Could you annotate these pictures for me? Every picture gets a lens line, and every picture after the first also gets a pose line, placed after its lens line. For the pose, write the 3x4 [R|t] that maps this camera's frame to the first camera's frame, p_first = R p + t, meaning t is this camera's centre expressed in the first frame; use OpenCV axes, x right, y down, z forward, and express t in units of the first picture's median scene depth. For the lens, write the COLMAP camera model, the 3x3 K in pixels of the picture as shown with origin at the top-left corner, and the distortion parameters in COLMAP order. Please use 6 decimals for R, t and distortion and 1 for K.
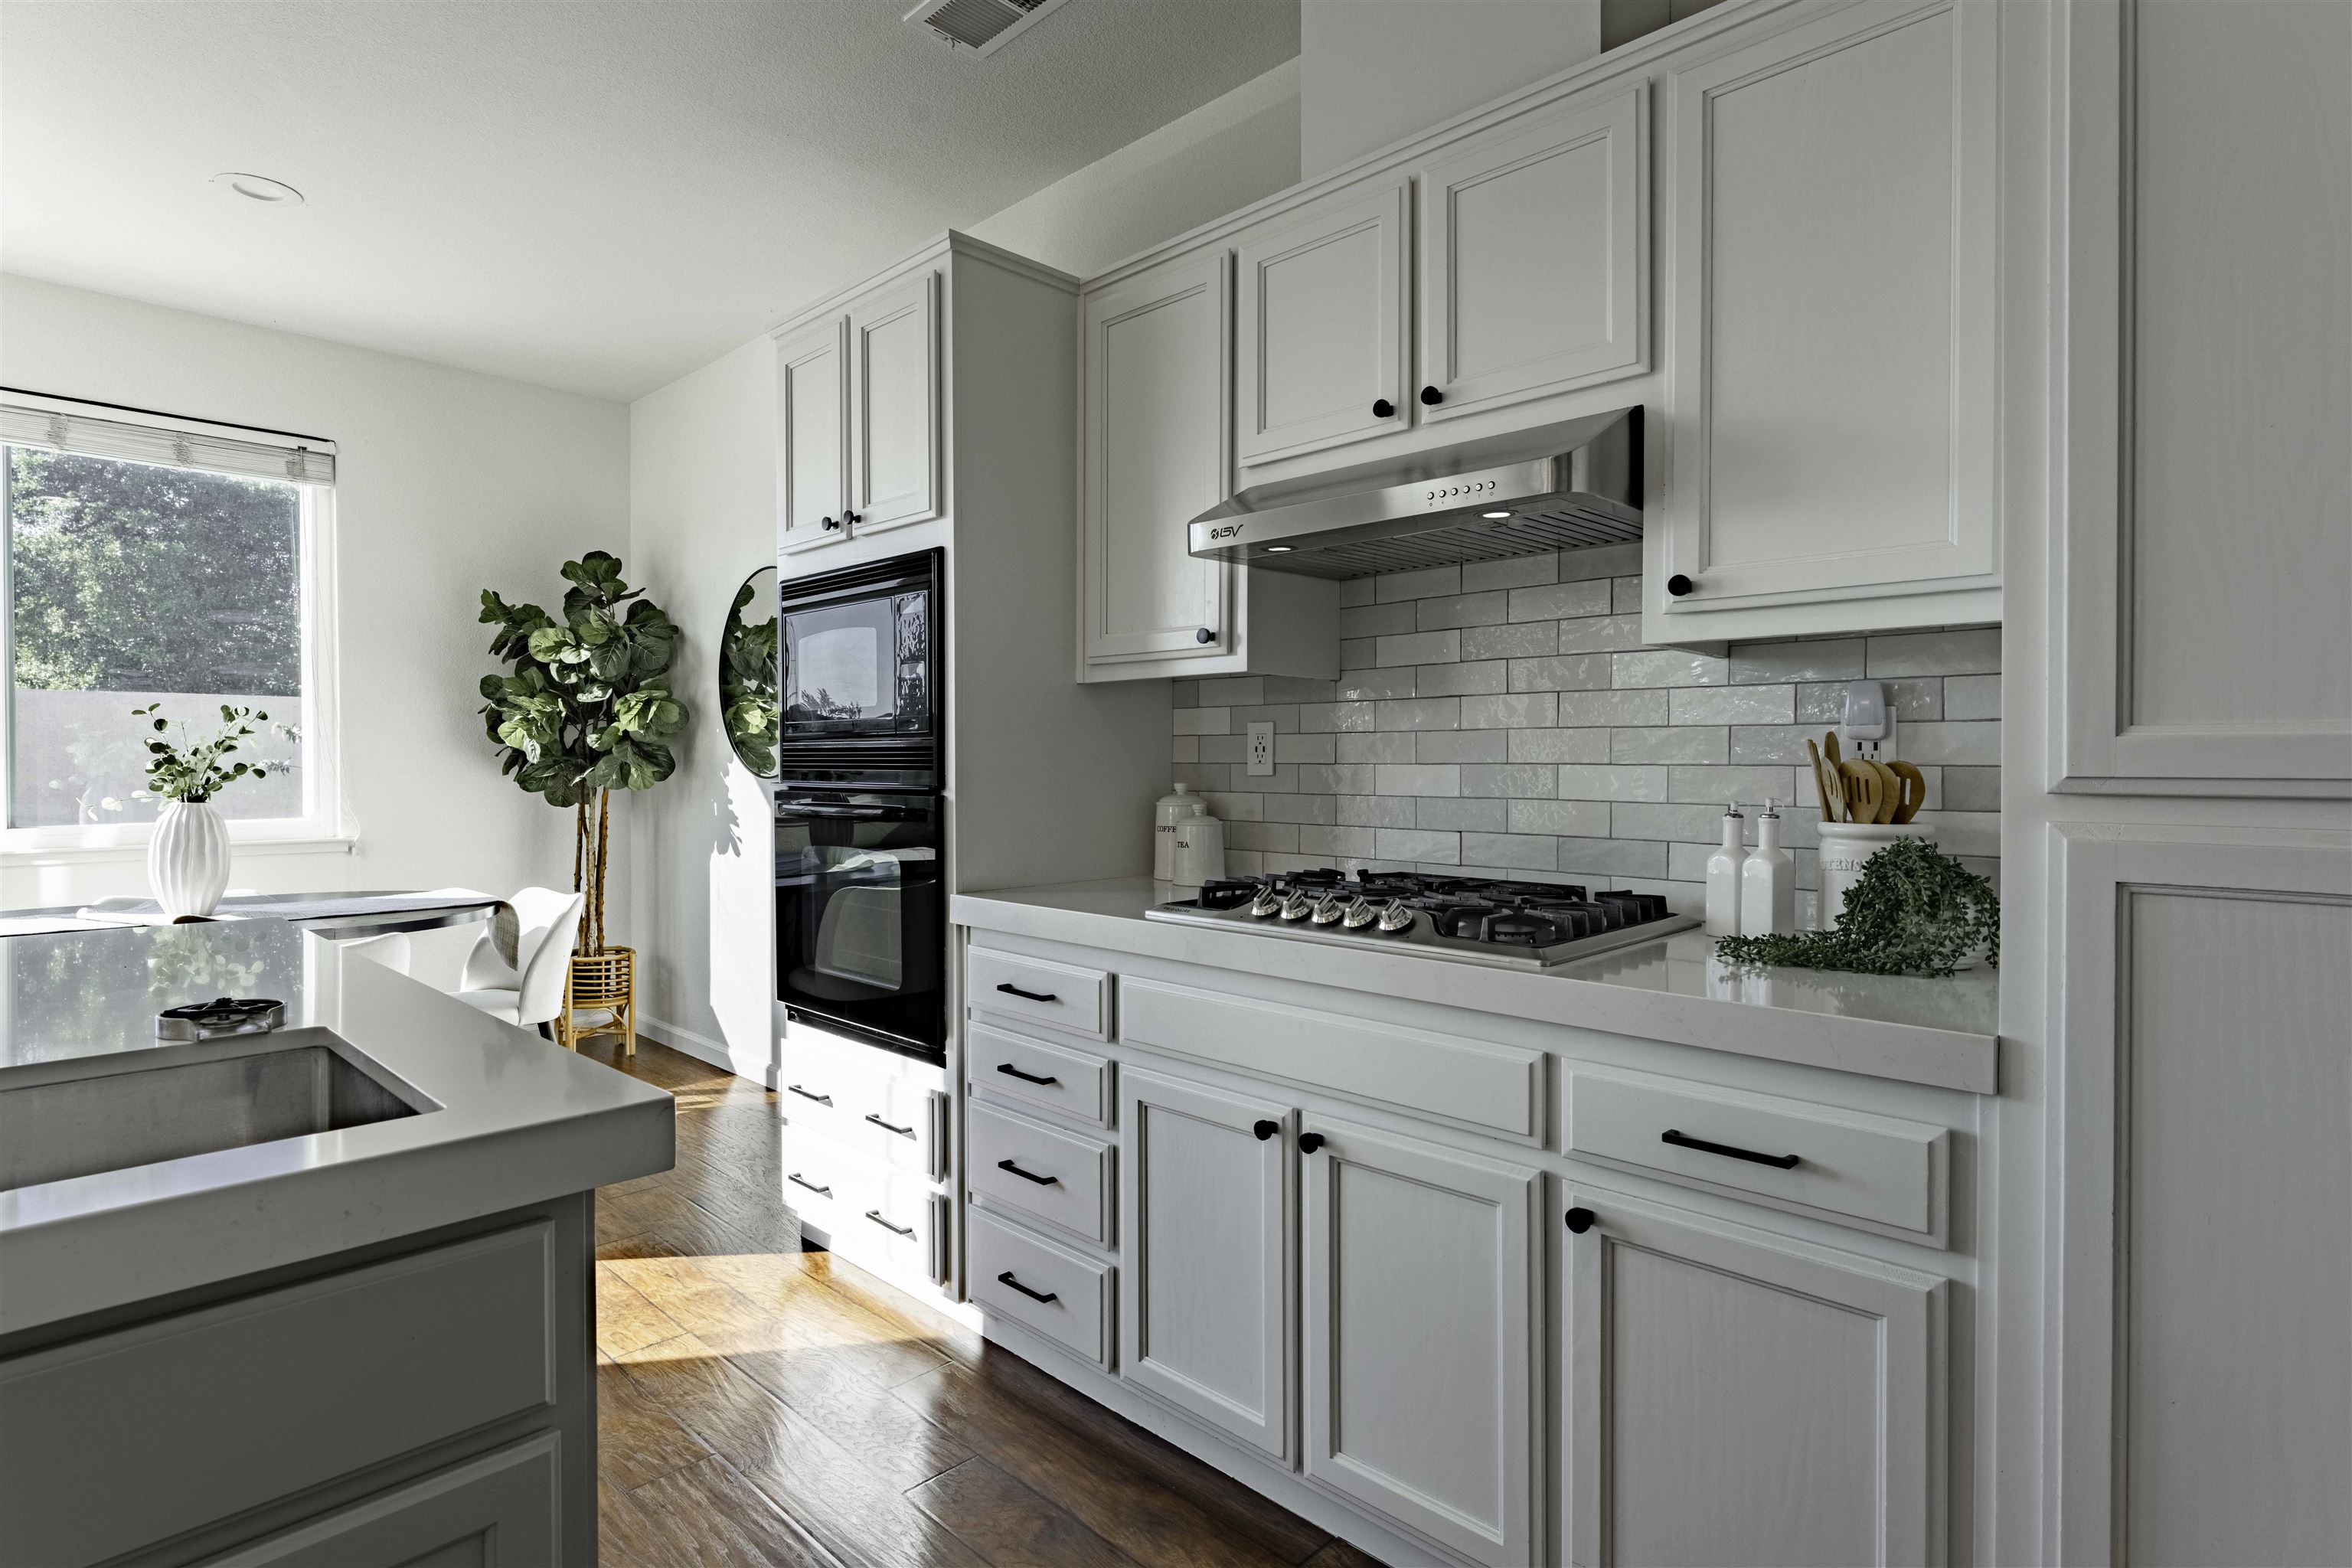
lens RADIAL K [[1187.6, 0, 1197.4], [0, 1187.6, 766.8], [0, 0, 1]] dist [-0.000561, 0.000304]
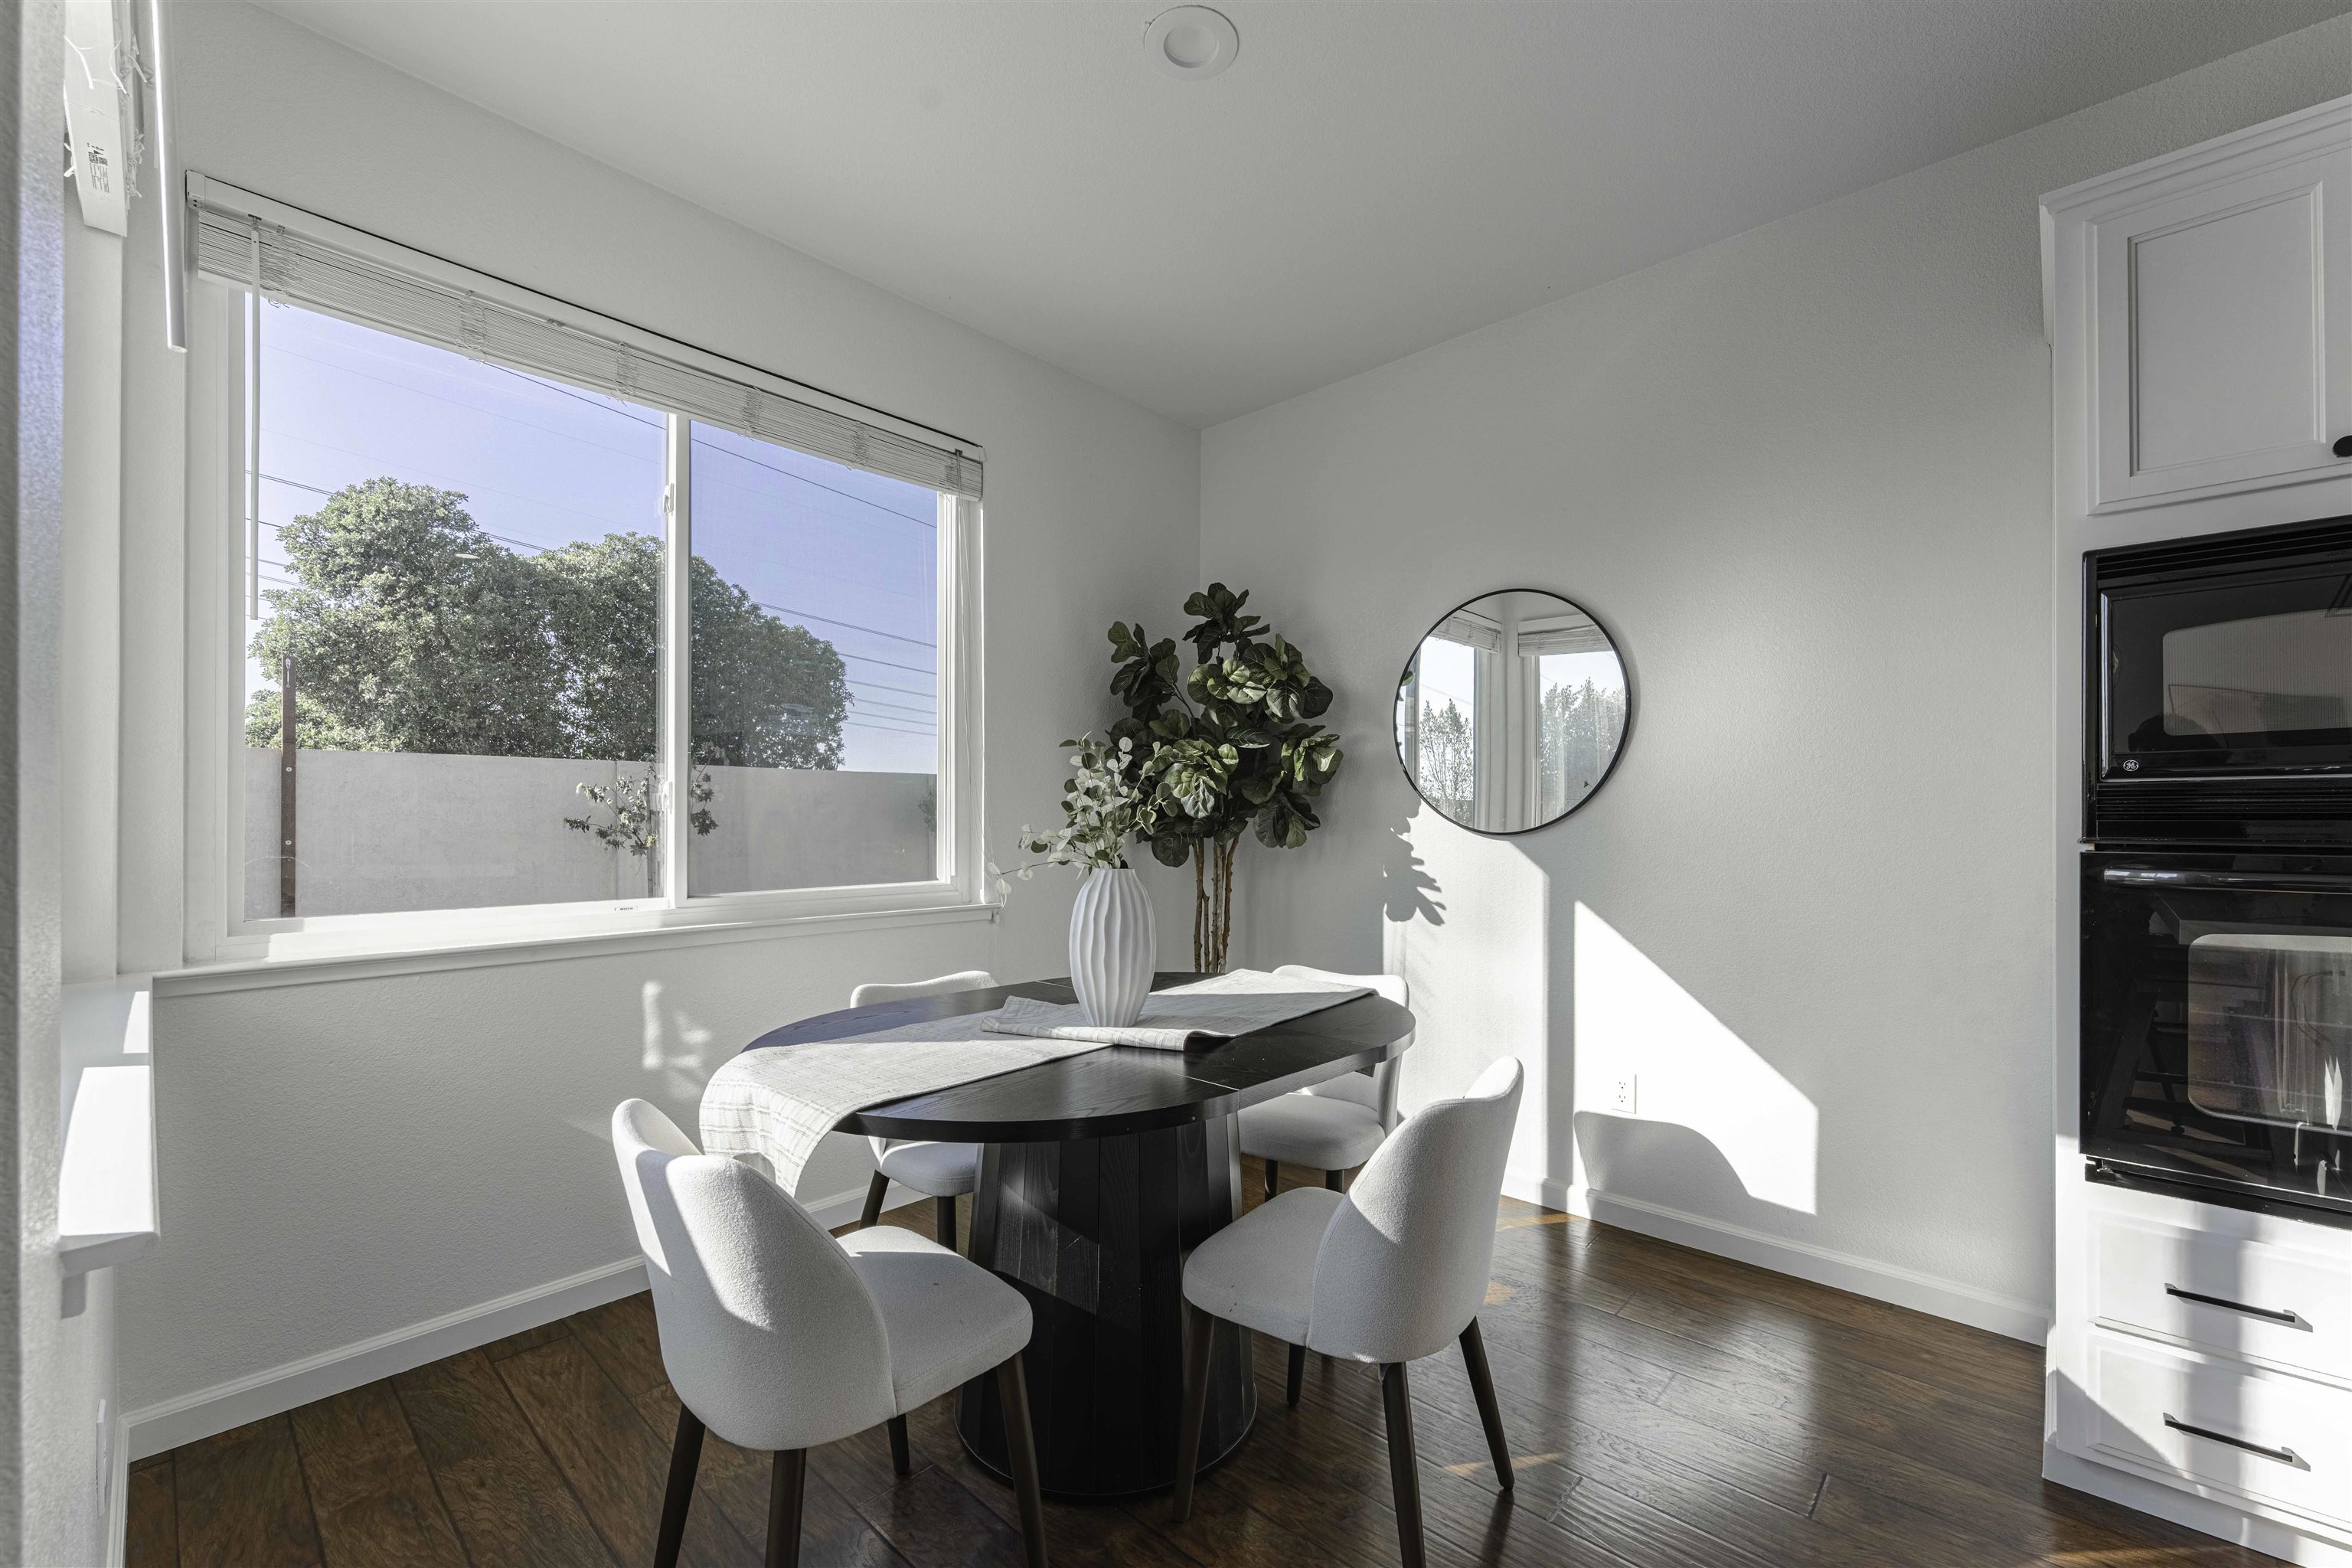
lens RADIAL K [[967.2, 0, 1199.0], [0, 967.2, 812.4], [0, 0, 1]] dist [-0.001517, -0.000354]
pose [[0.999662, 0.000445, 0.025988, -1.065114], [-0.000064, 0.999893, -0.014659, 0.006357], [-0.025992, 0.014652, 0.999555, 0.513379]]
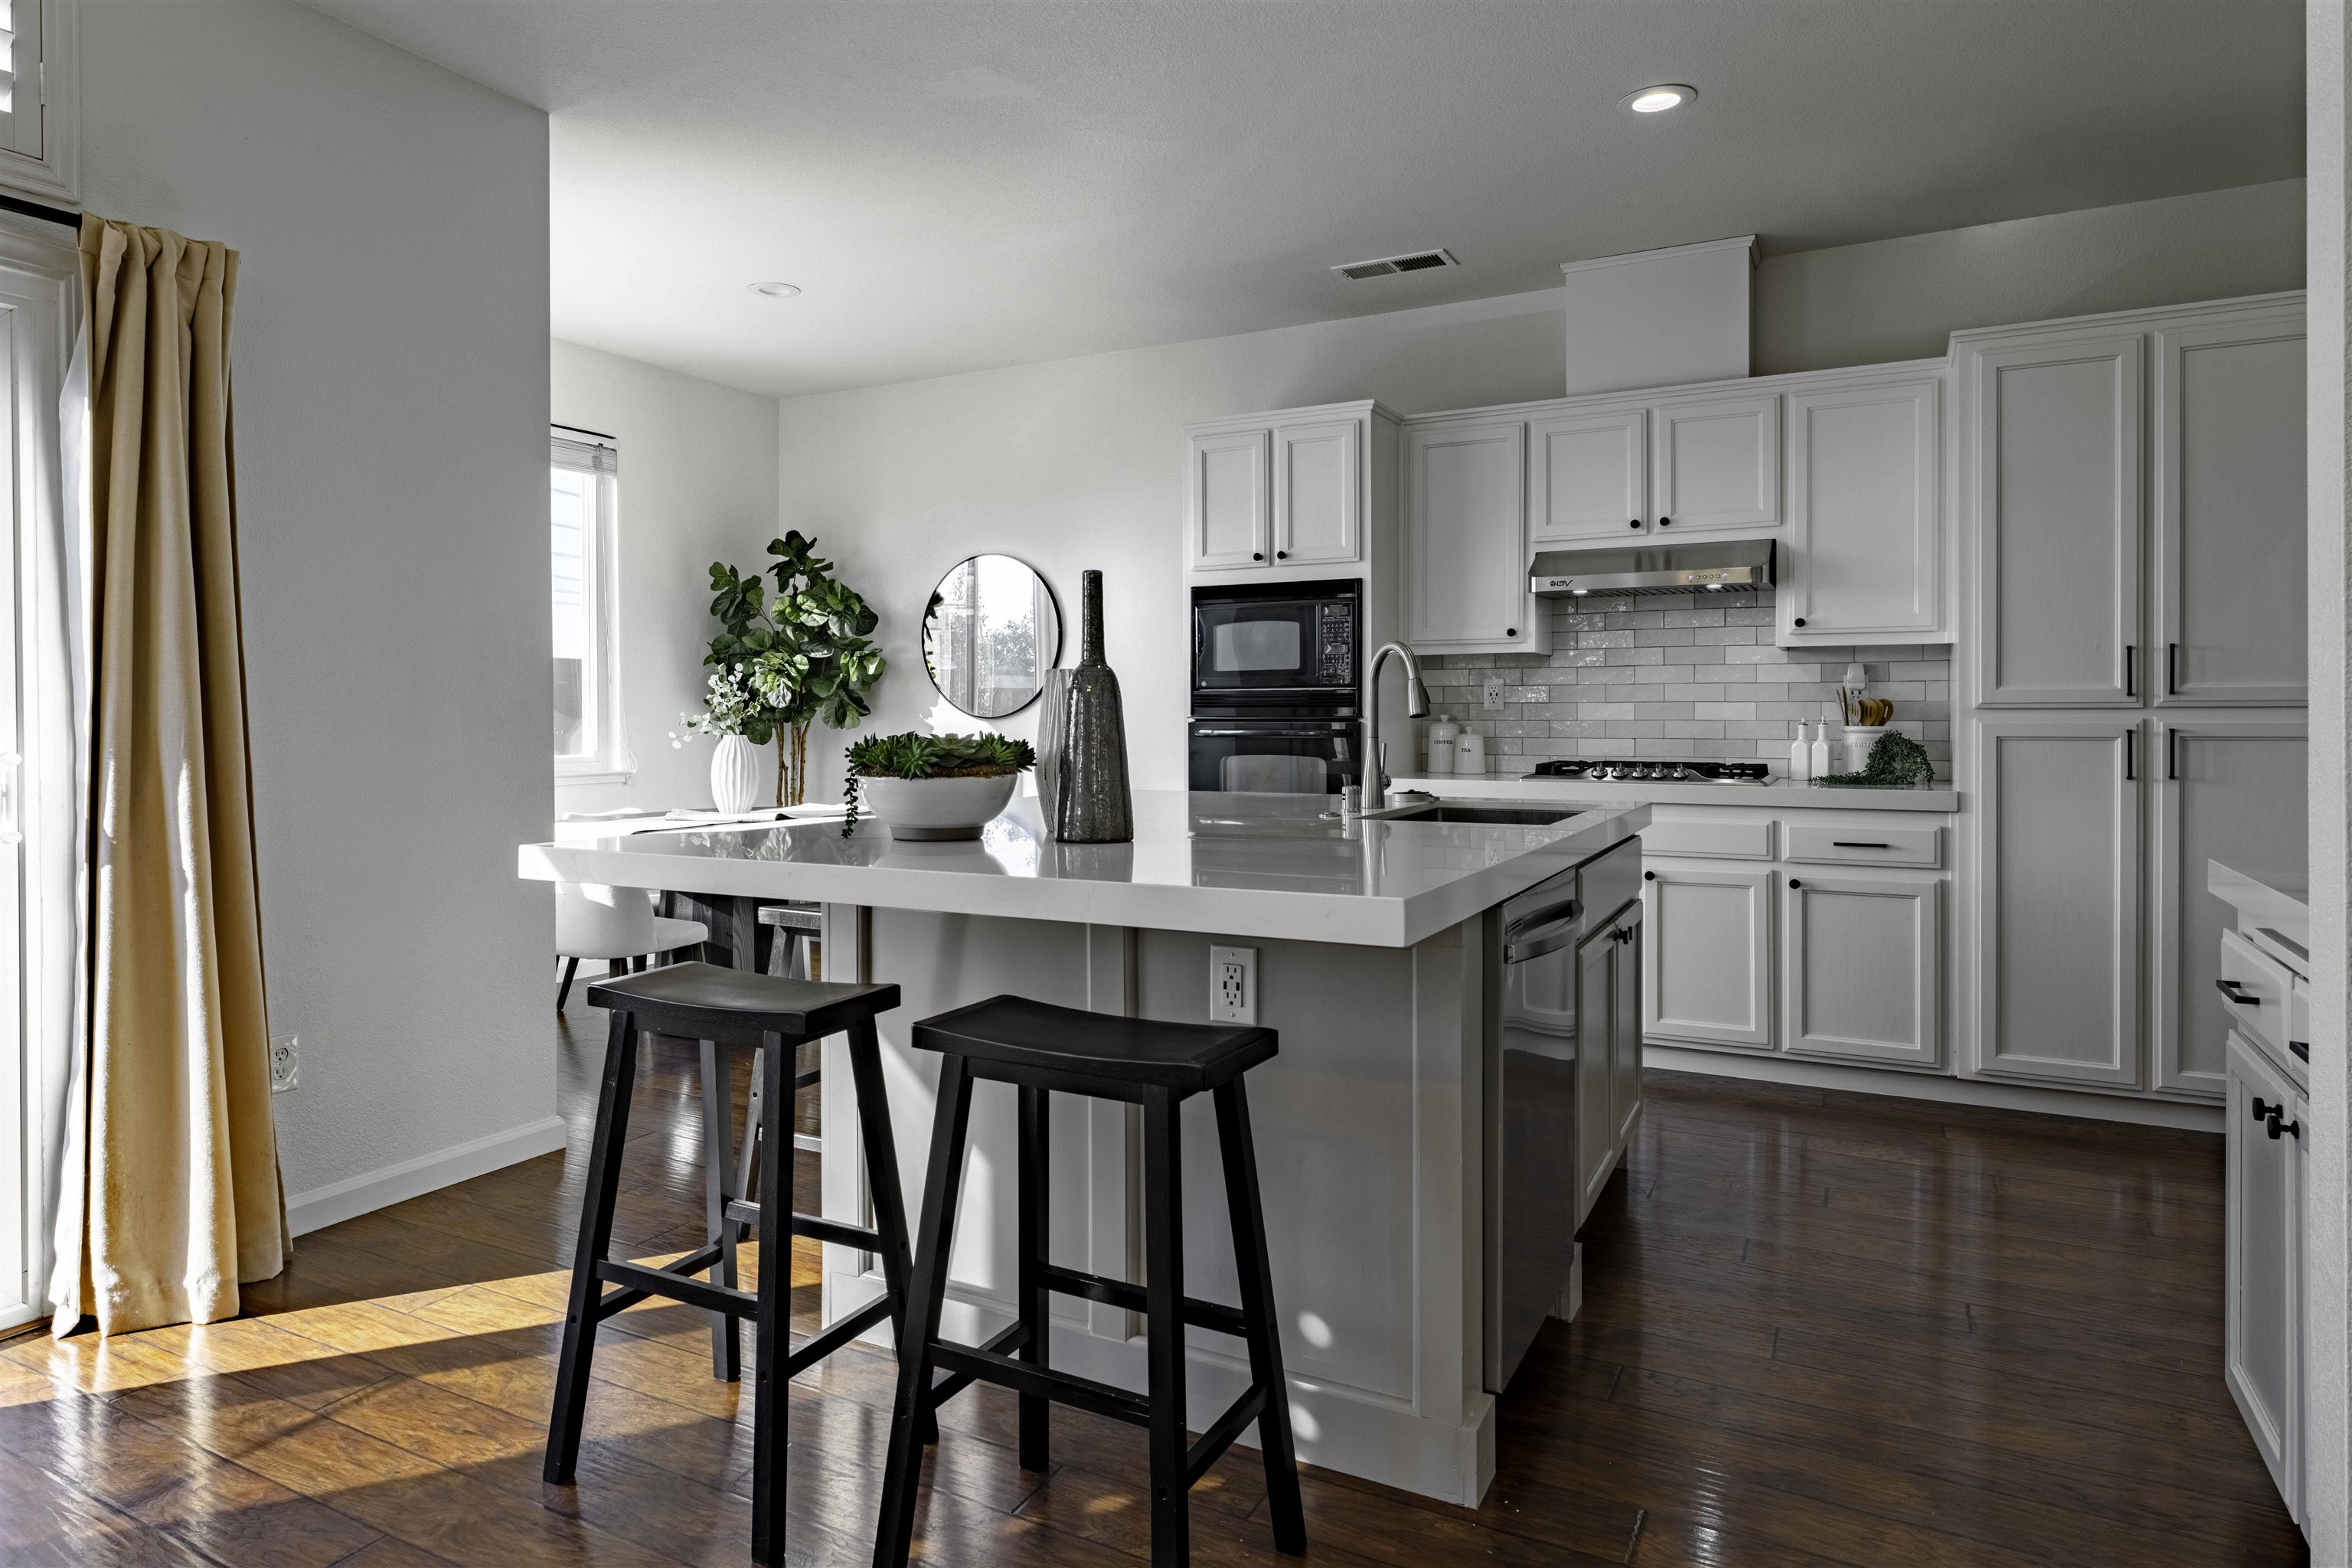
lens RADIAL K [[1402.6, 0, 1120.8], [0, 1402.6, 718.1], [0, 0, 1]] dist [0.003642, -0.007043]
pose [[0.964434, -0.006029, 0.264254, -1.110005], [0.005922, 0.999982, 0.001201, 0.014720], [-0.264257, 0.000407, 0.964452, -0.890089]]
